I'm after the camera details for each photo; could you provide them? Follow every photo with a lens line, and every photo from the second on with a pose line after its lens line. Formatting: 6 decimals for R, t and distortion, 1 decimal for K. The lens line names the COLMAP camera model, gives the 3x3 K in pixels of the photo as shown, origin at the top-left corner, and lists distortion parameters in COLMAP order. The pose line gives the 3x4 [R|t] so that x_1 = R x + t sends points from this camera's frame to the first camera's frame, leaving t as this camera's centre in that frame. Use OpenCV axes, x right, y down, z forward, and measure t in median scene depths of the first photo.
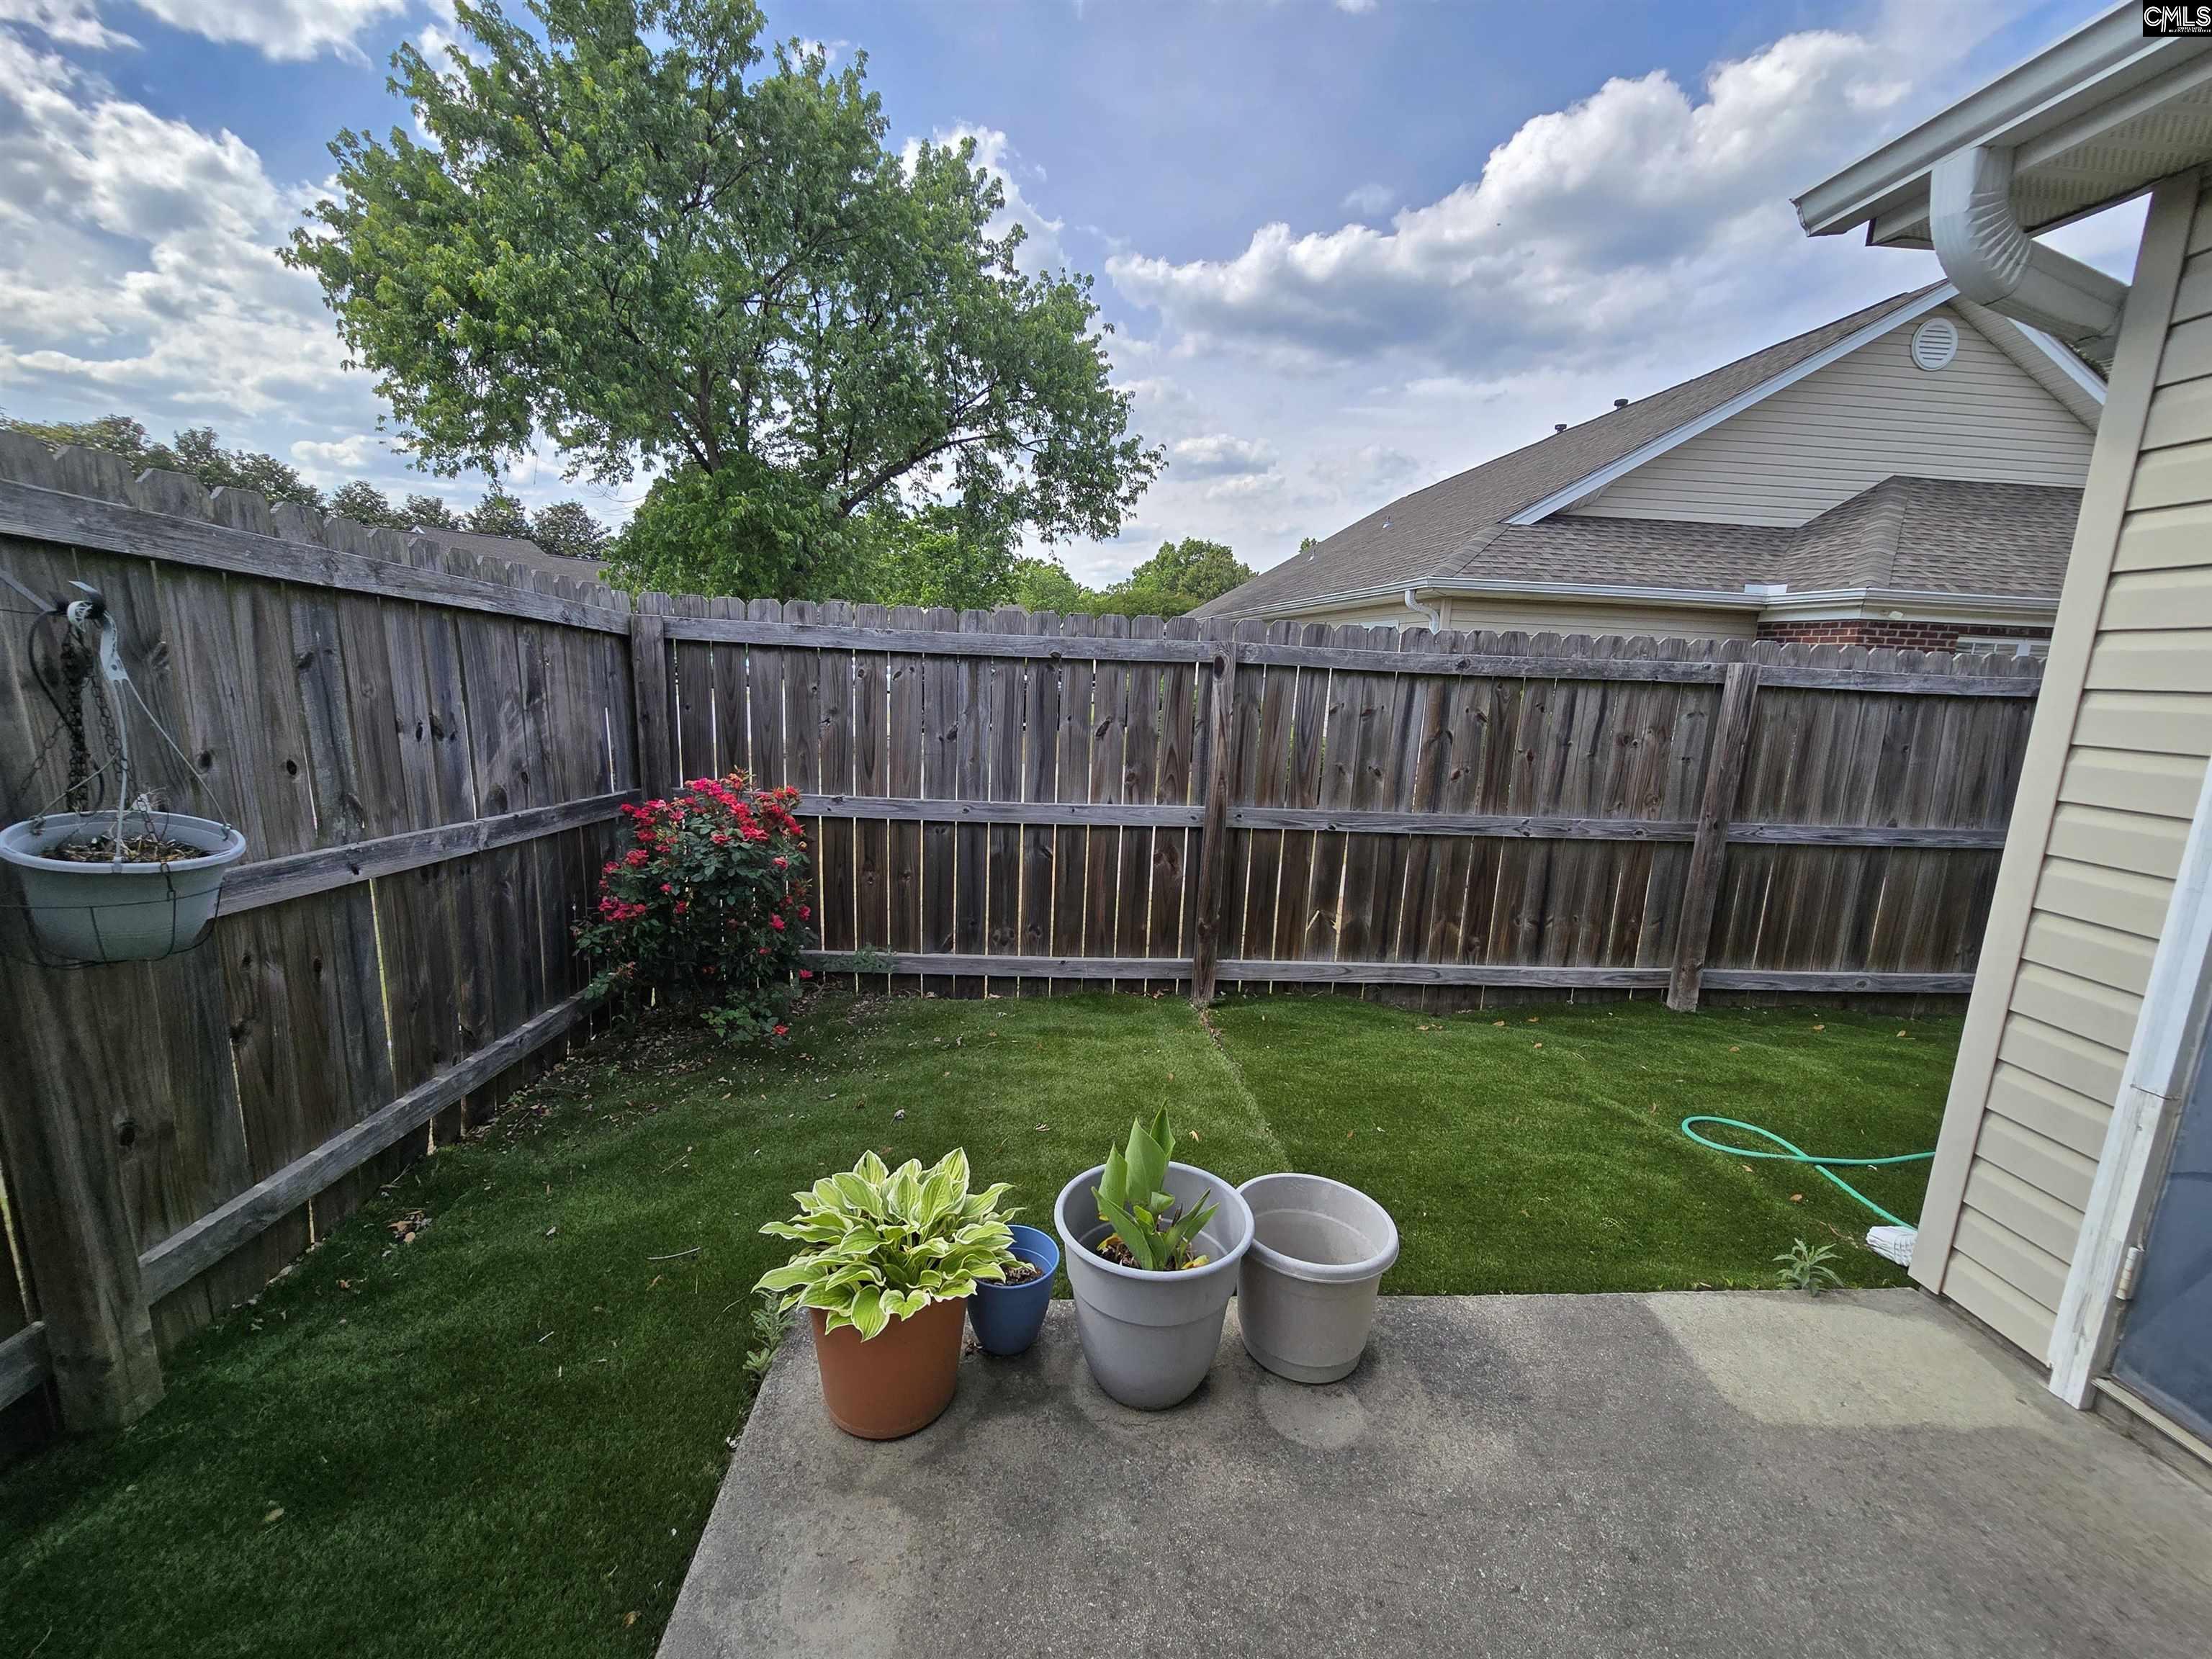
lens RADIAL K [[904.1, 0, 1087.6], [0, 904.1, 834.2], [0, 0, 1]] dist [-0.009279, 0.001644]
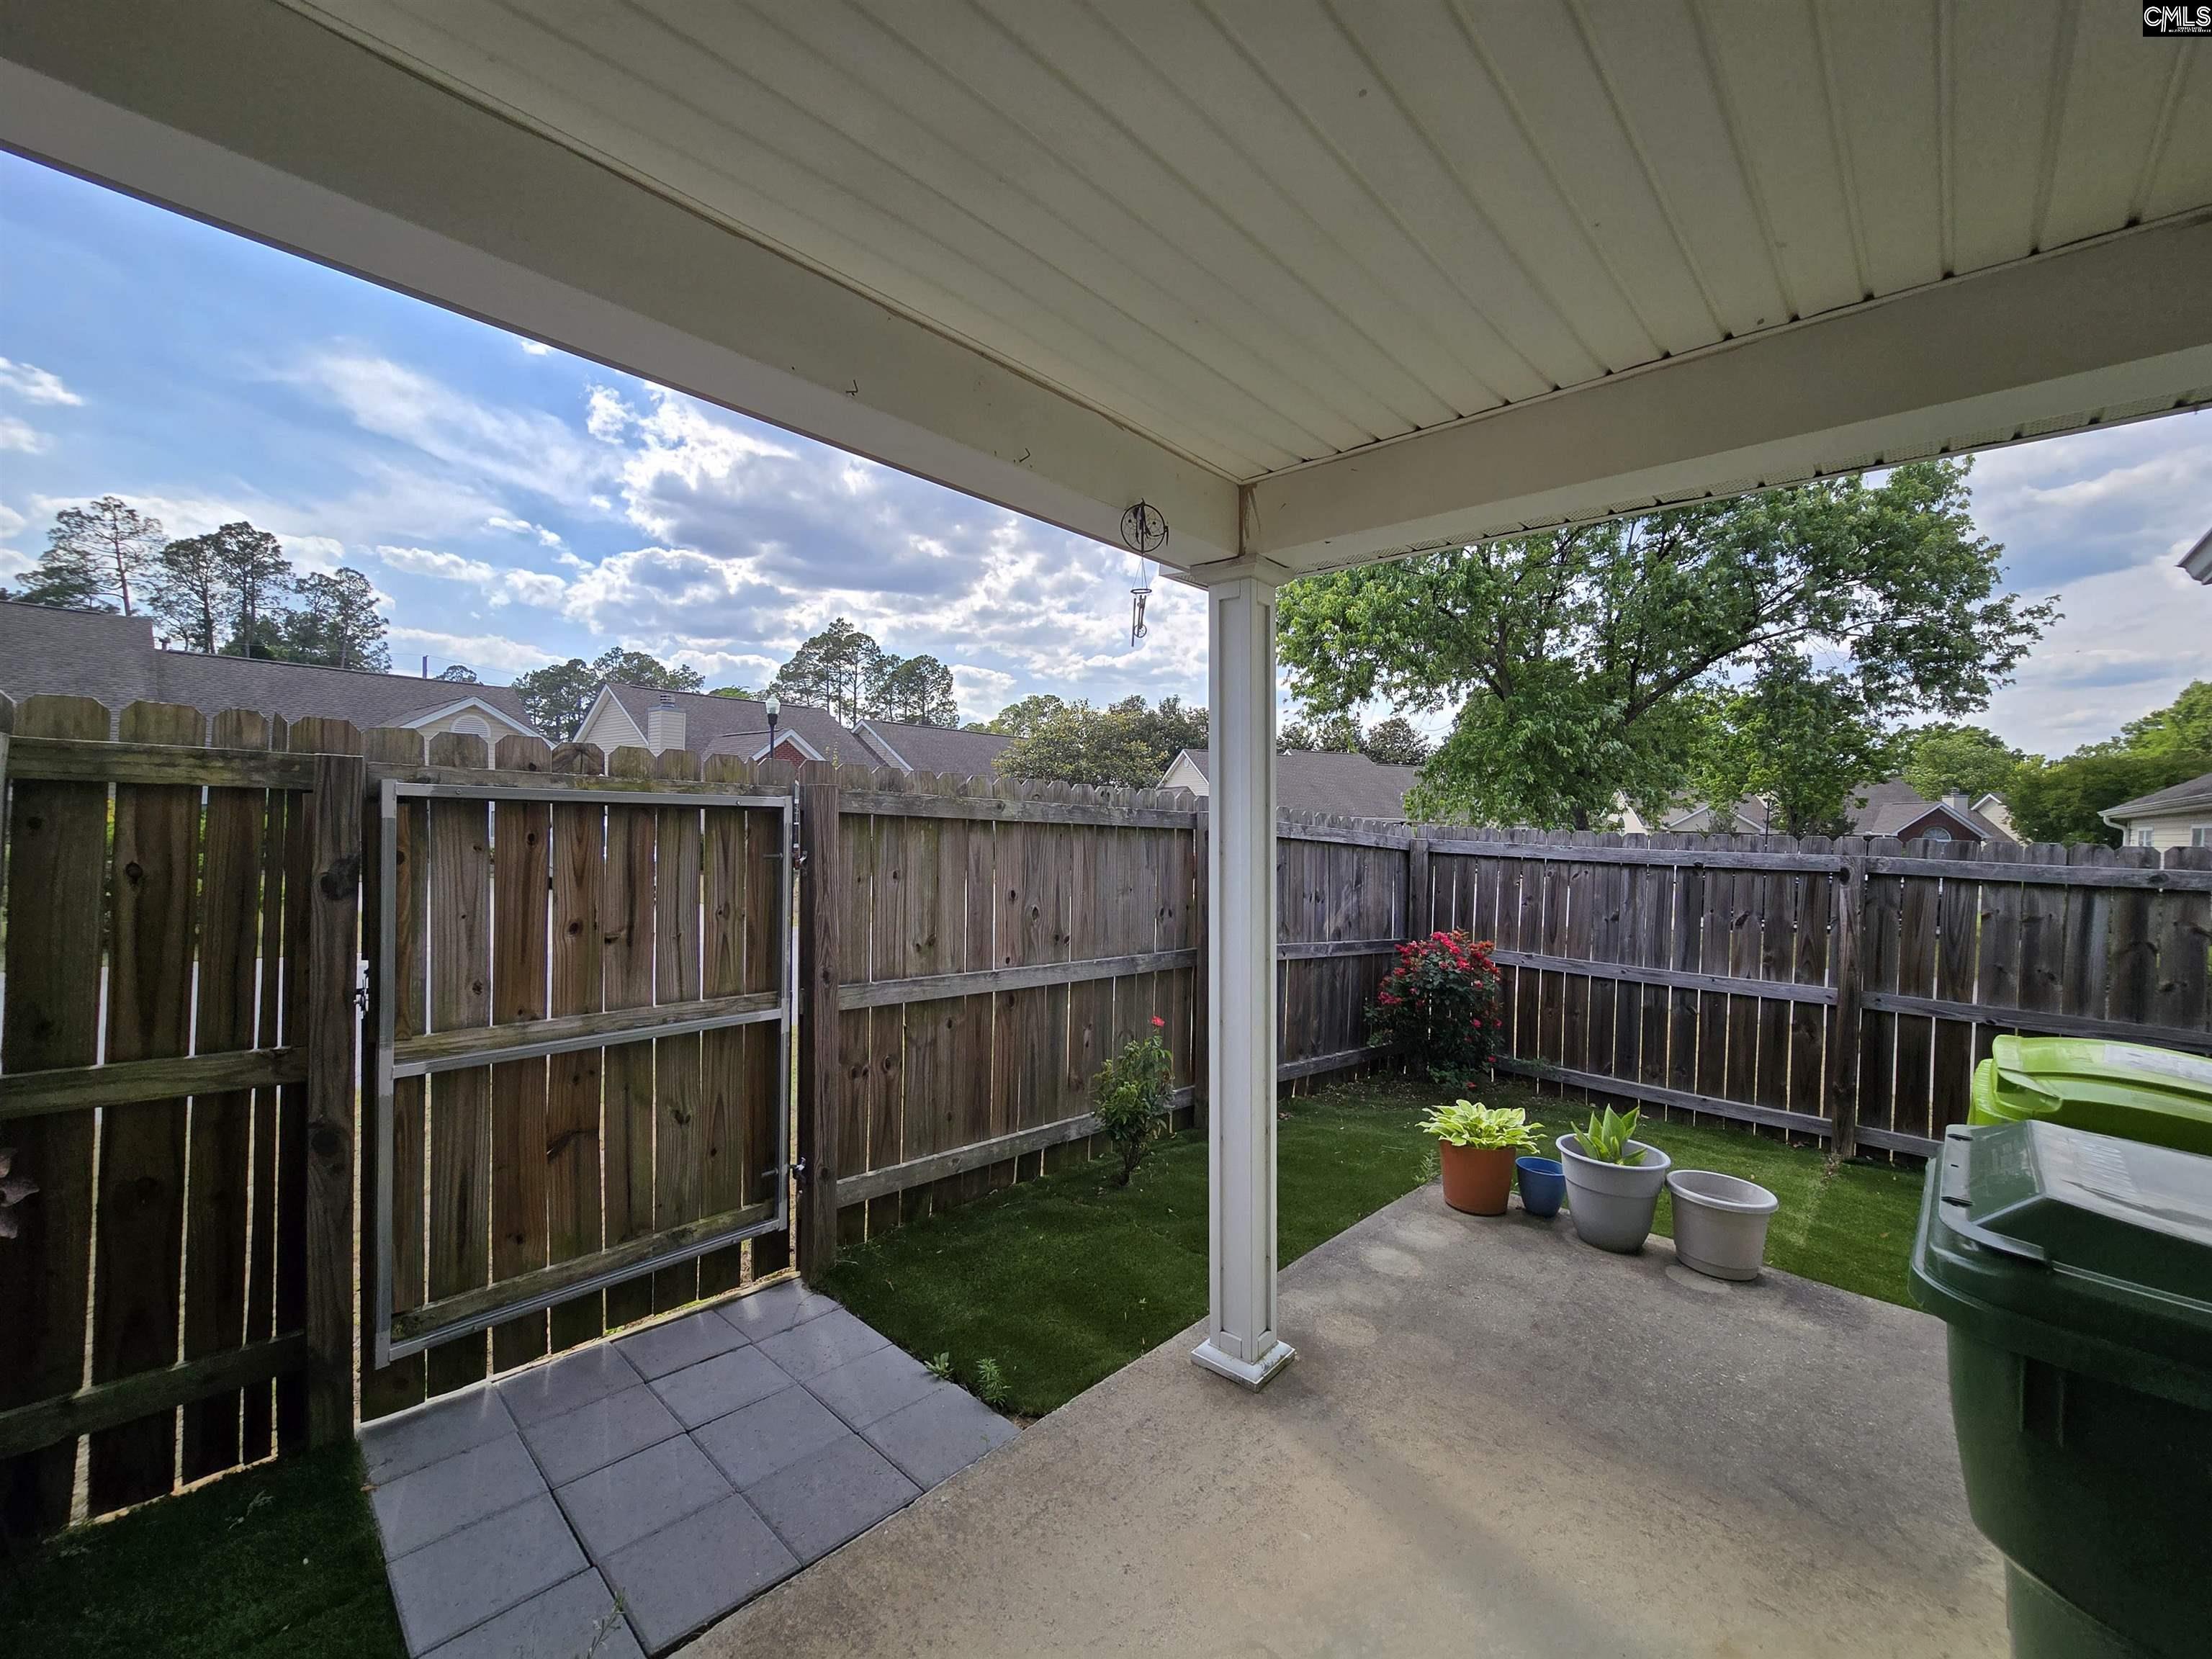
lens RADIAL K [[904.1, 0, 1104.4], [0, 904.1, 828.2], [0, 0, 1]] dist [-0.009279, 0.001644]
pose [[0.686120, -0.014409, -0.727346, 0.334759], [-0.138768, 0.978854, -0.150294, 0.077478], [0.714131, 0.204051, 0.669612, -0.561622]]
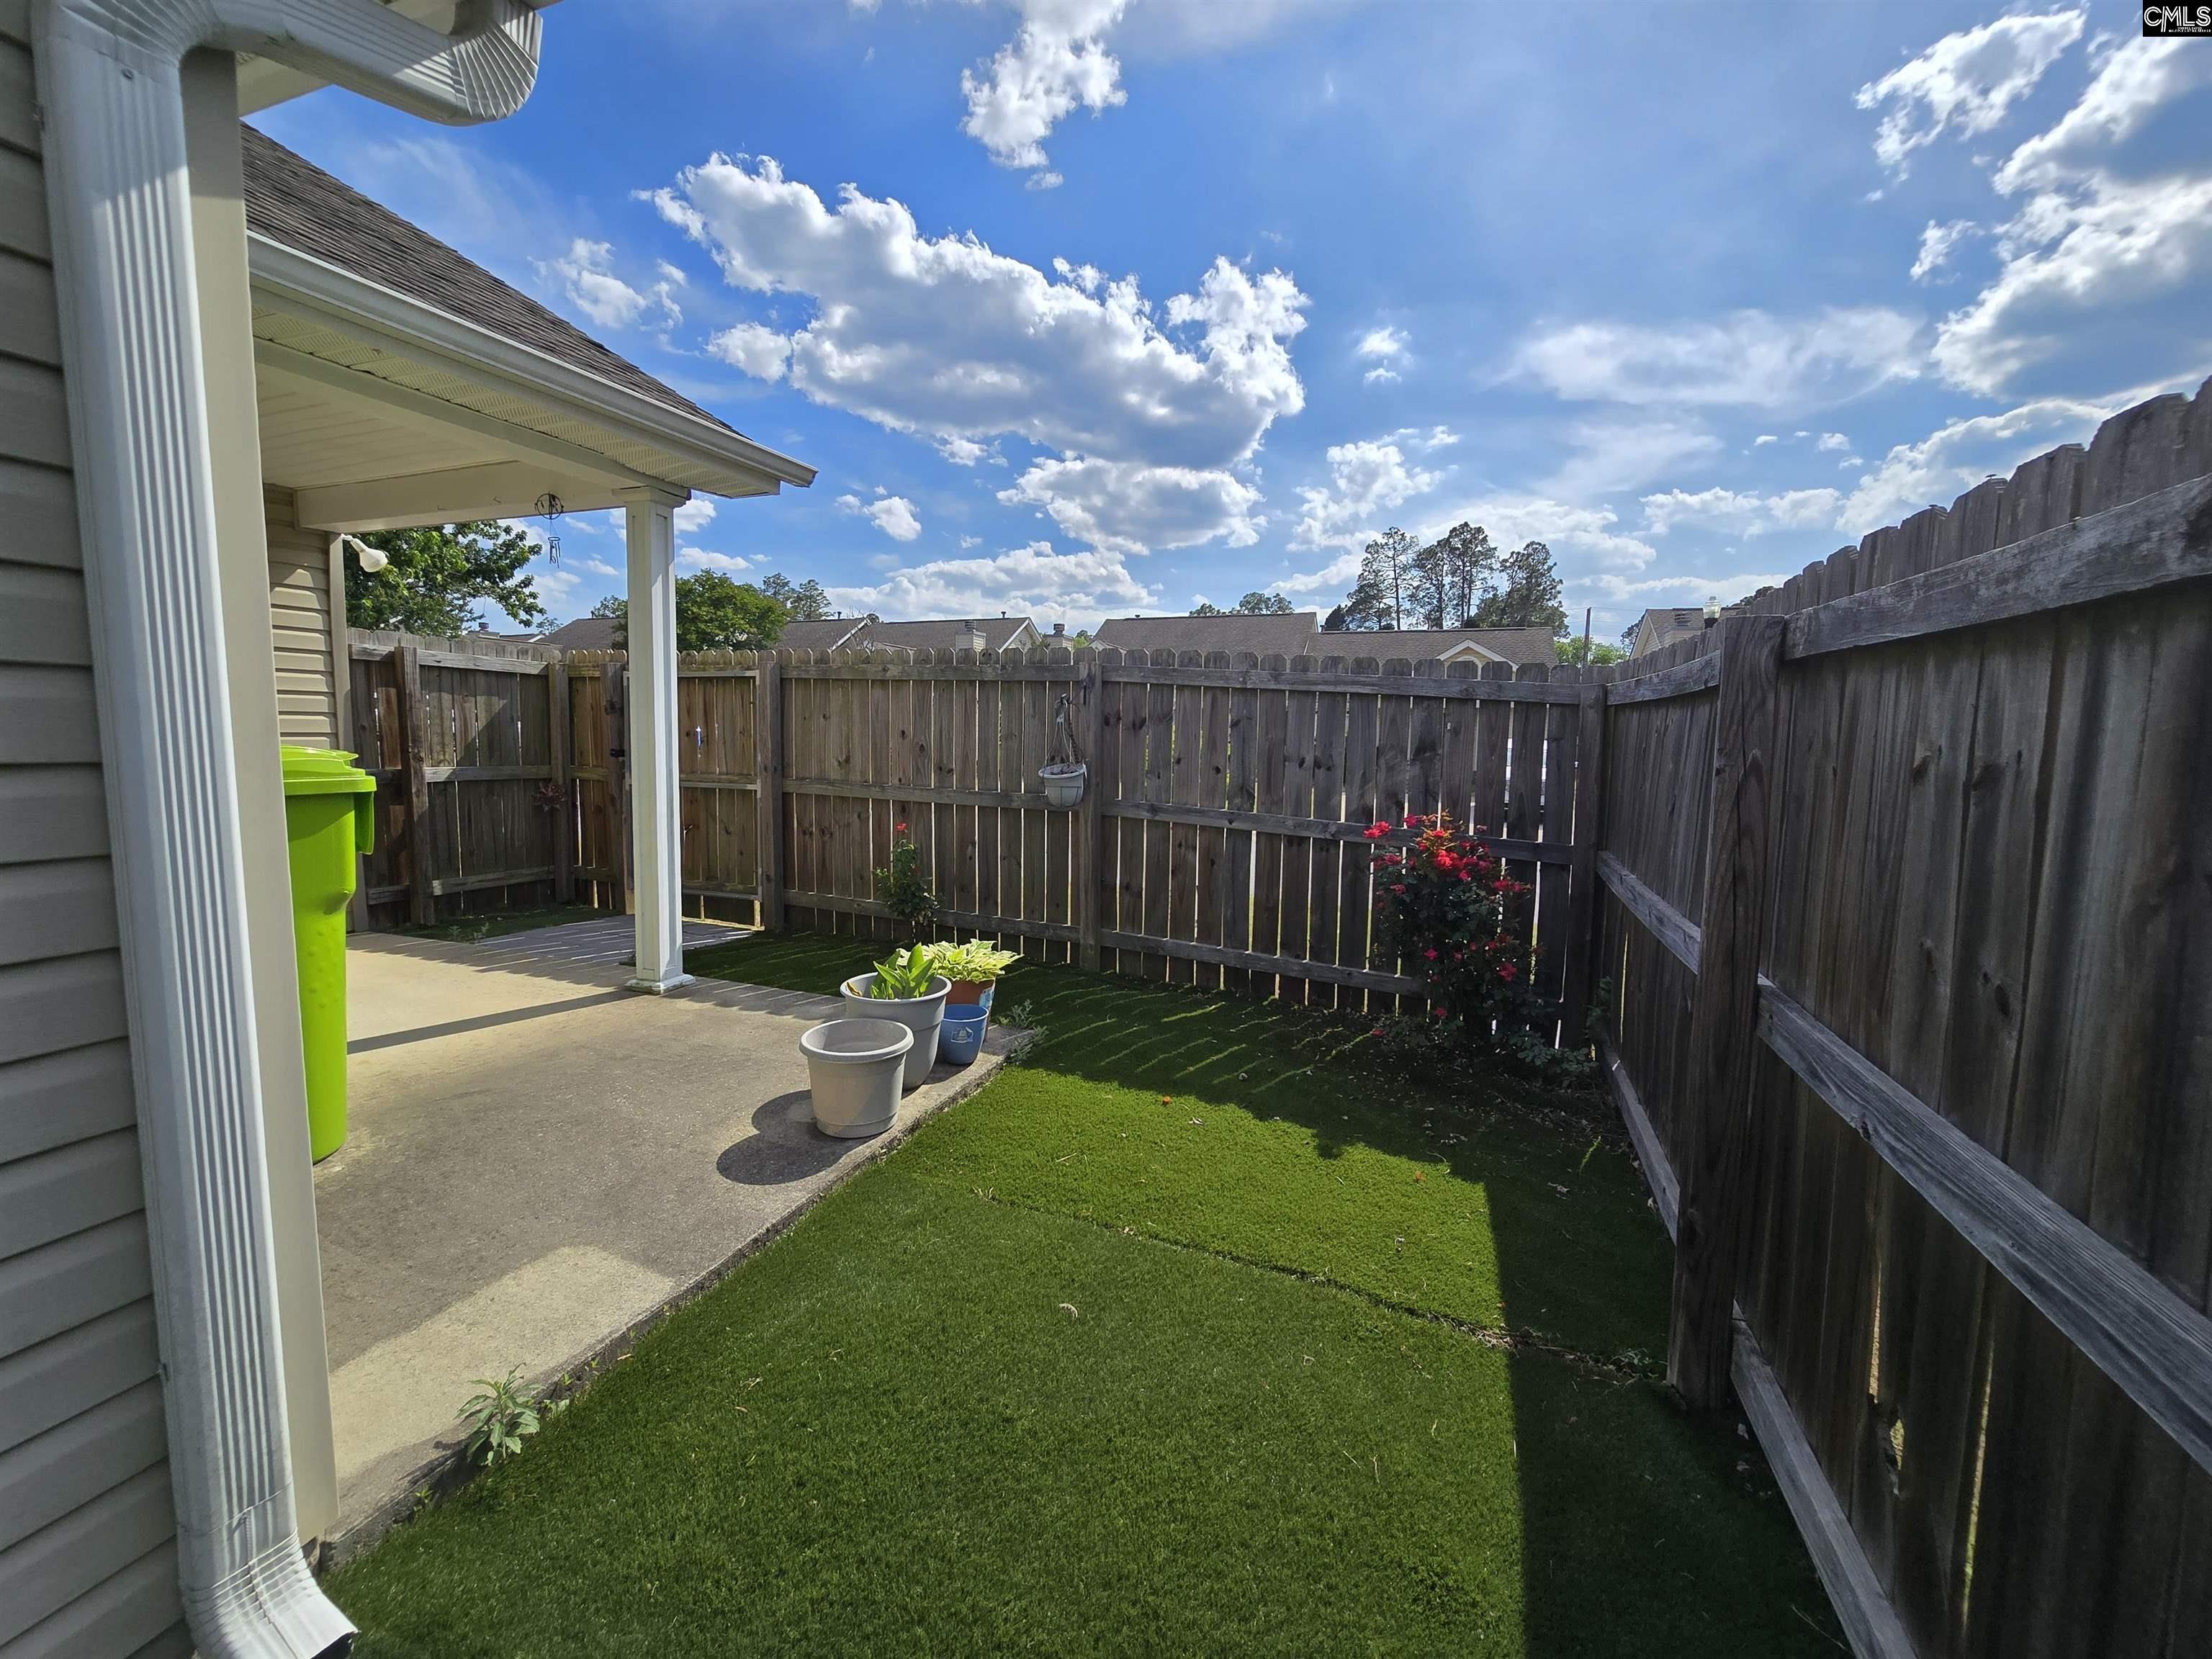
lens RADIAL K [[904.1, 0, 1097.4], [0, 904.1, 822.1], [0, 0, 1]] dist [-0.009279, 0.001644]
pose [[-0.413484, 0.039826, -0.909640, 0.682676], [-0.206401, 0.968936, 0.136244, -0.102864], [0.886809, 0.244085, -0.392419, 0.876717]]
